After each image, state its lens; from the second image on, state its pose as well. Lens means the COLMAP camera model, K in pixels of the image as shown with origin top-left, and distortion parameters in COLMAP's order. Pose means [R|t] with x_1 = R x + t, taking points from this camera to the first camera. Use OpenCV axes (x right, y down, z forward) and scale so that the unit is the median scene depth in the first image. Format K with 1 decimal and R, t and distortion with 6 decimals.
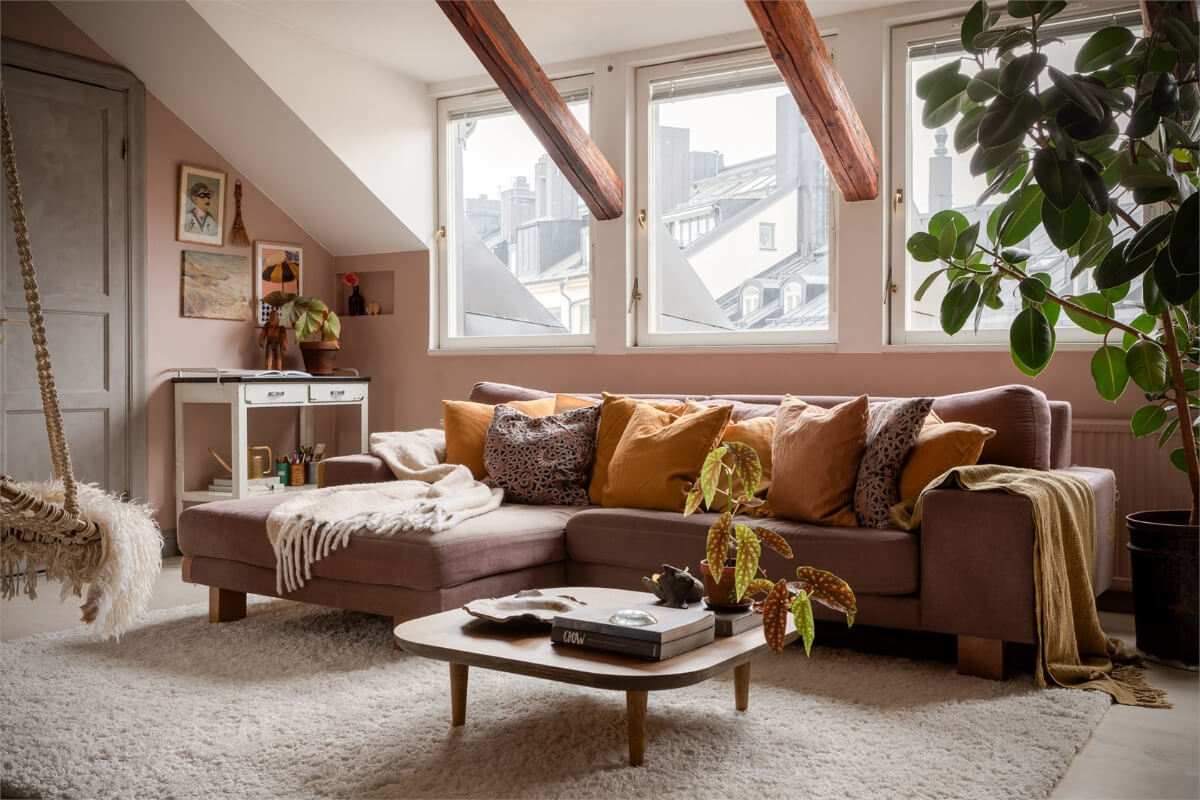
lens RADIAL K [[1237.6, 0, 597.4], [0, 1237.6, 402.2], [0, 0, 1]] dist [0.028494, 0.000000]
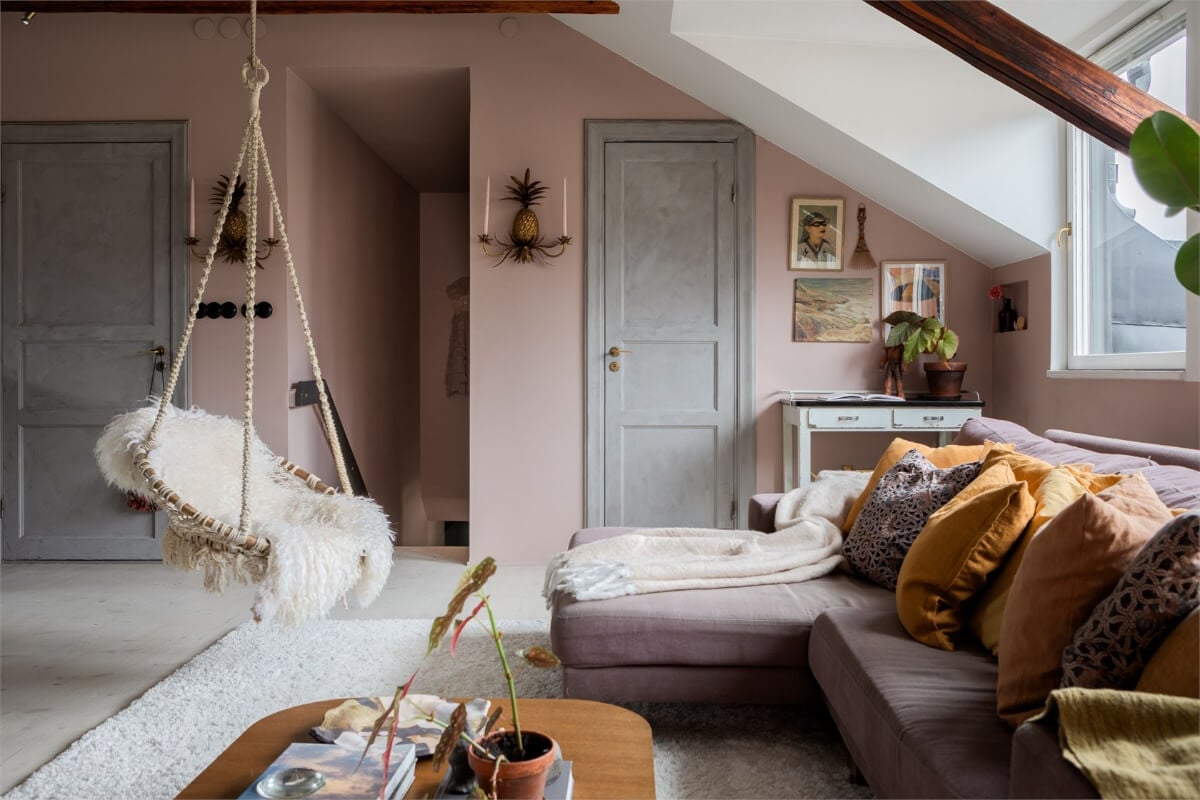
lens RADIAL K [[1023.4, 0, 613.6], [0, 1023.4, 374.5], [0, 0, 1]] dist [-0.000093, -0.016828]
pose [[0.541209, 0.006672, -0.840862, 0.329388], [-0.018040, 0.999830, -0.003678, -0.036191], [0.840694, 0.017160, 0.541238, 0.417171]]
